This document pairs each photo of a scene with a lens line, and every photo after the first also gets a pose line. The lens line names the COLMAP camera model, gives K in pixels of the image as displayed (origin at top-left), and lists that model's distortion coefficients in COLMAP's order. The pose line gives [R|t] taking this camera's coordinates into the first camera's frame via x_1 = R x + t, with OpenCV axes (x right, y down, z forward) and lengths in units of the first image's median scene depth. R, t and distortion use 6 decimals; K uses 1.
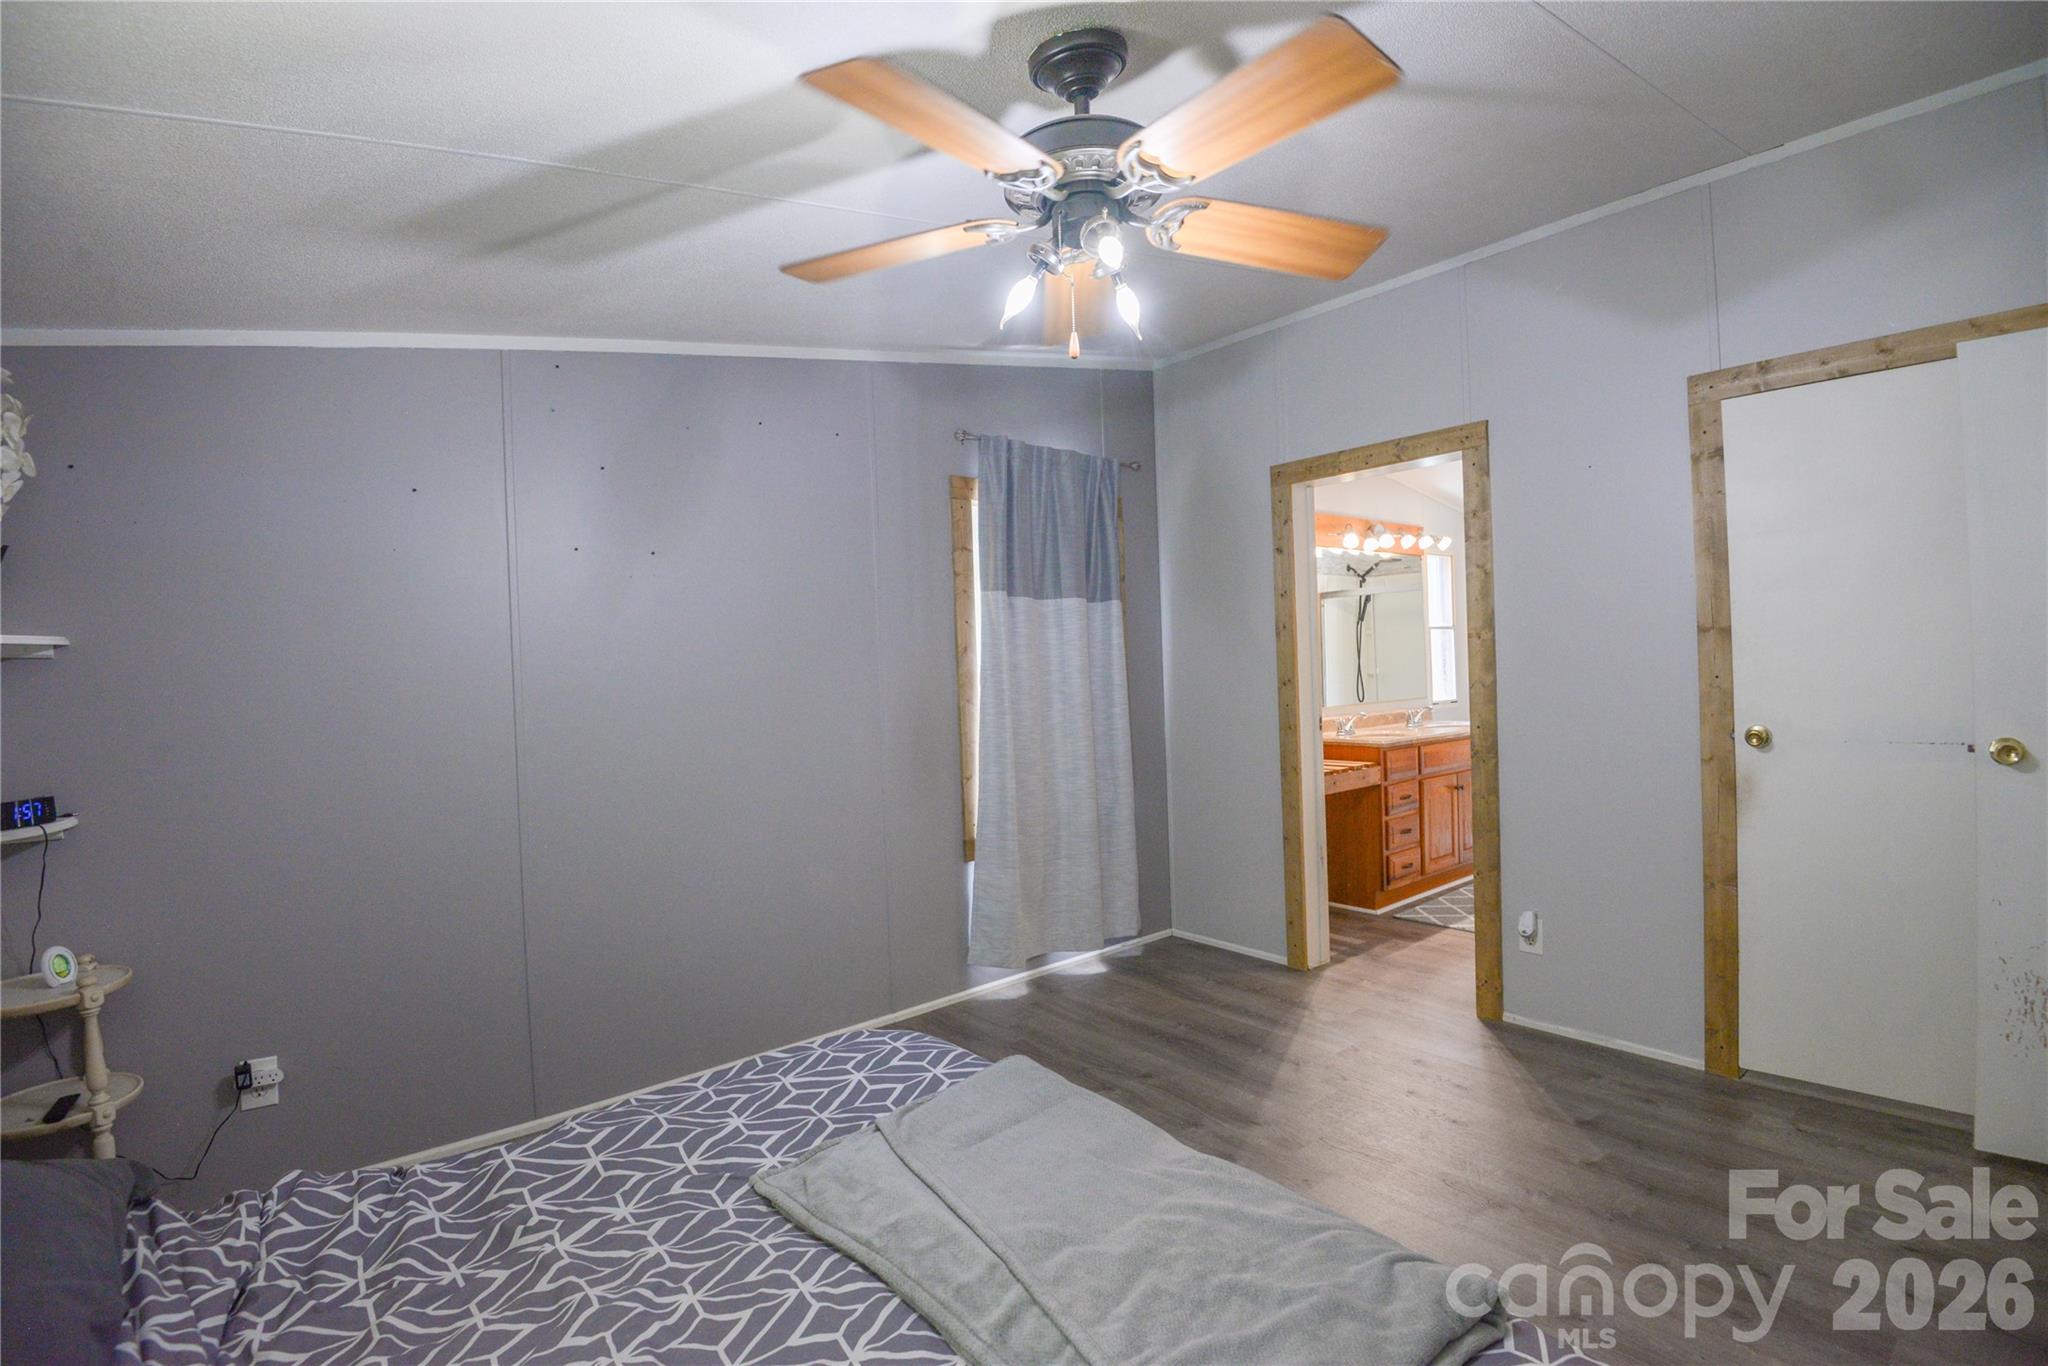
lens RADIAL K [[948.2, 0, 1030.2], [0, 948.2, 675.6], [0, 0, 1]] dist [-0.029060, -0.007545]
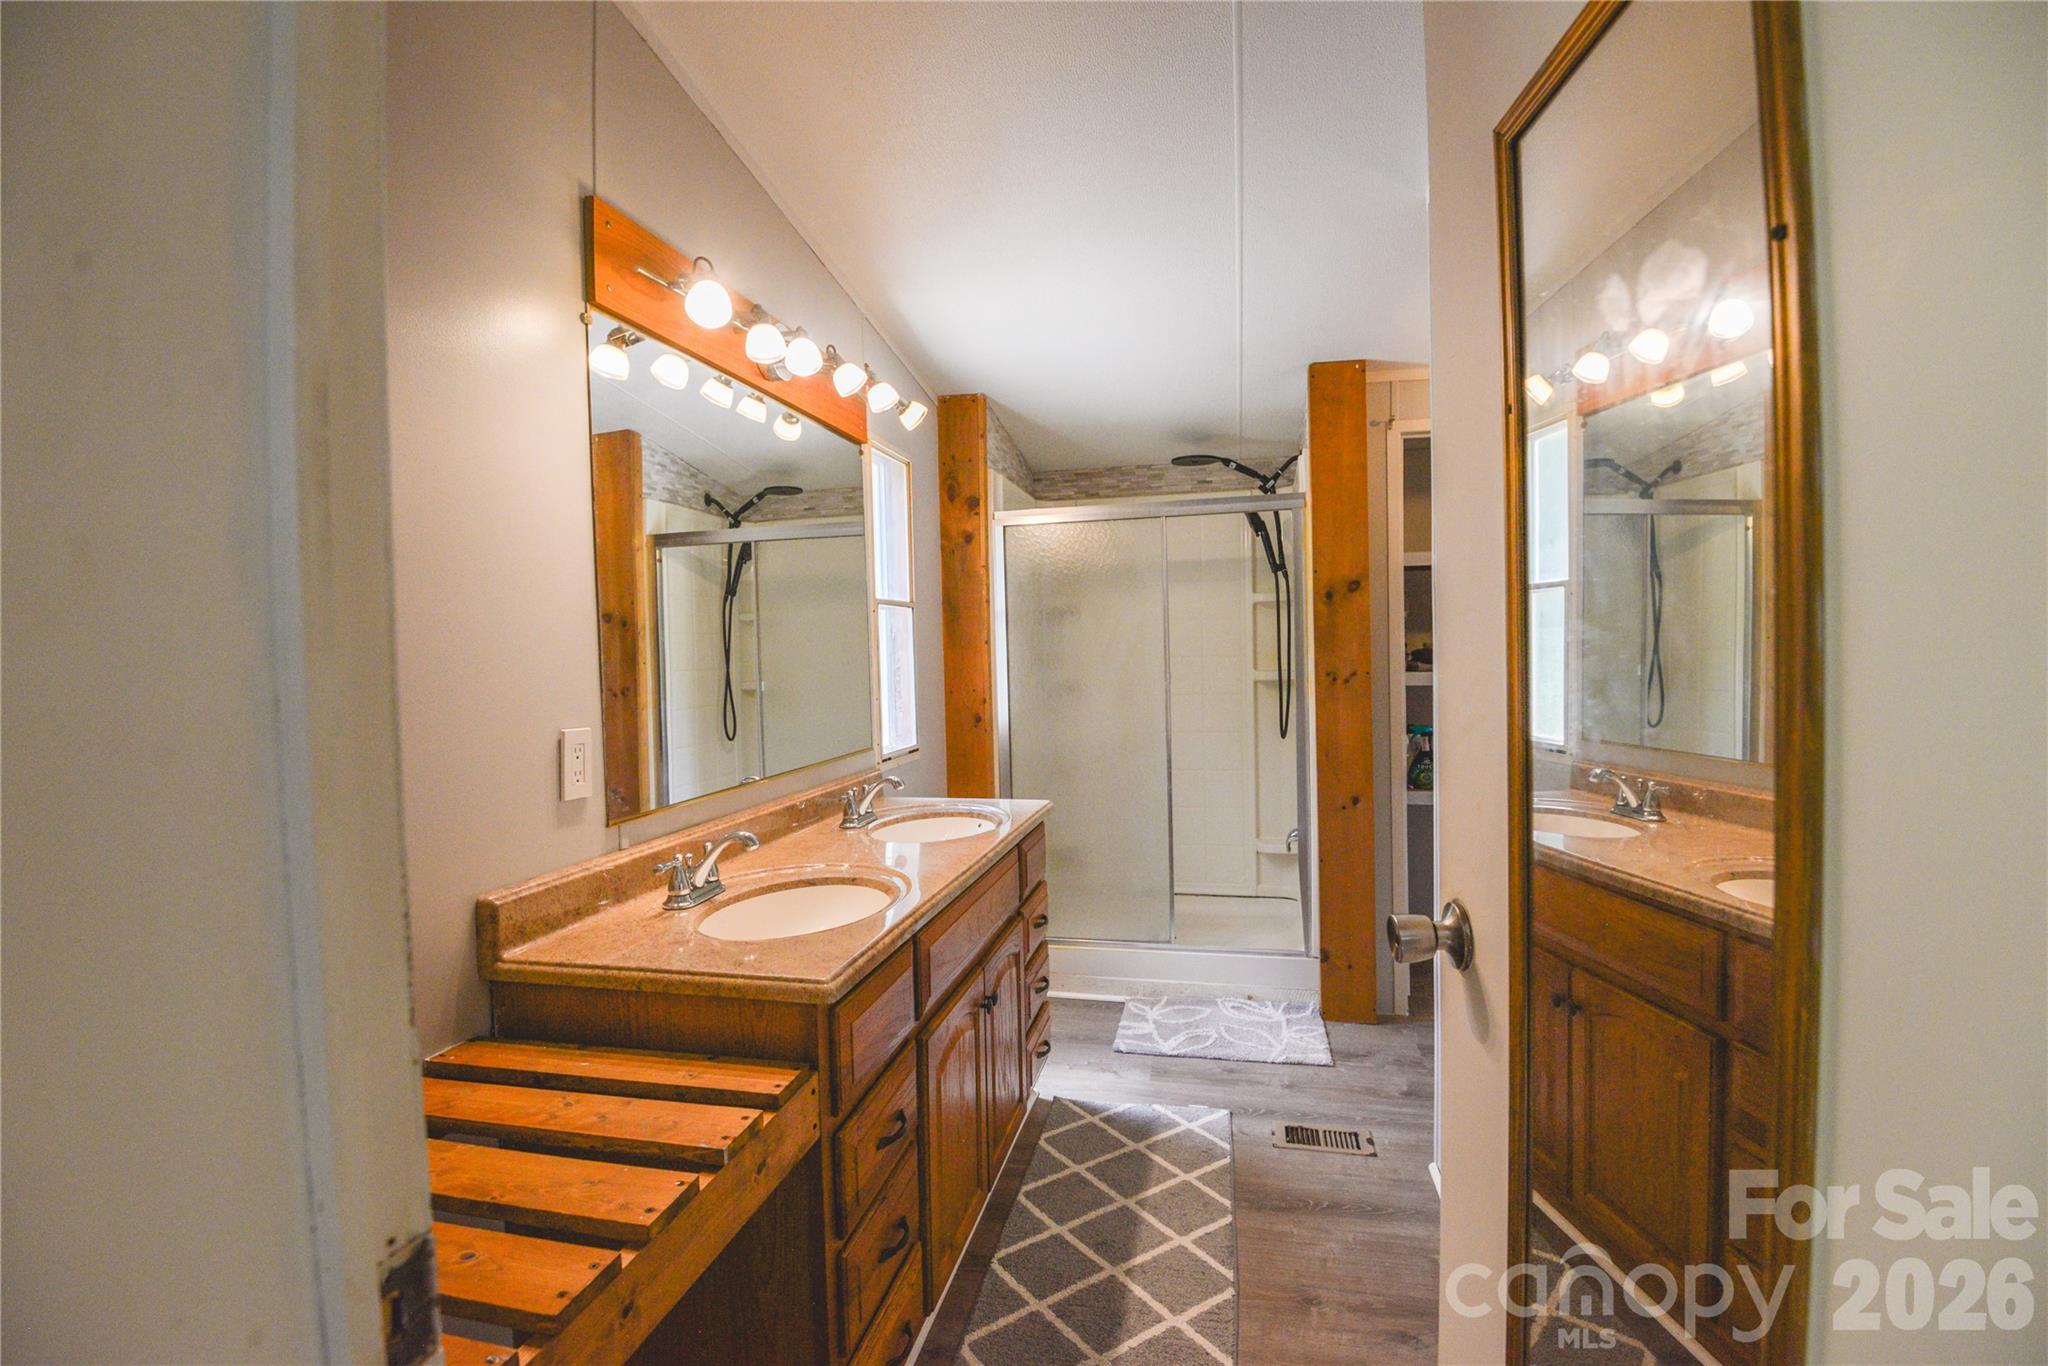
lens RADIAL K [[948.2, 0, 1023.7], [0, 948.2, 679.3], [0, 0, 1]] dist [-0.029060, -0.007545]
pose [[0.801656, -0.004503, 0.597768, 0.161260], [0.003280, 0.999990, 0.003134, -0.011136], [-0.597776, -0.000552, 0.801663, 0.468367]]
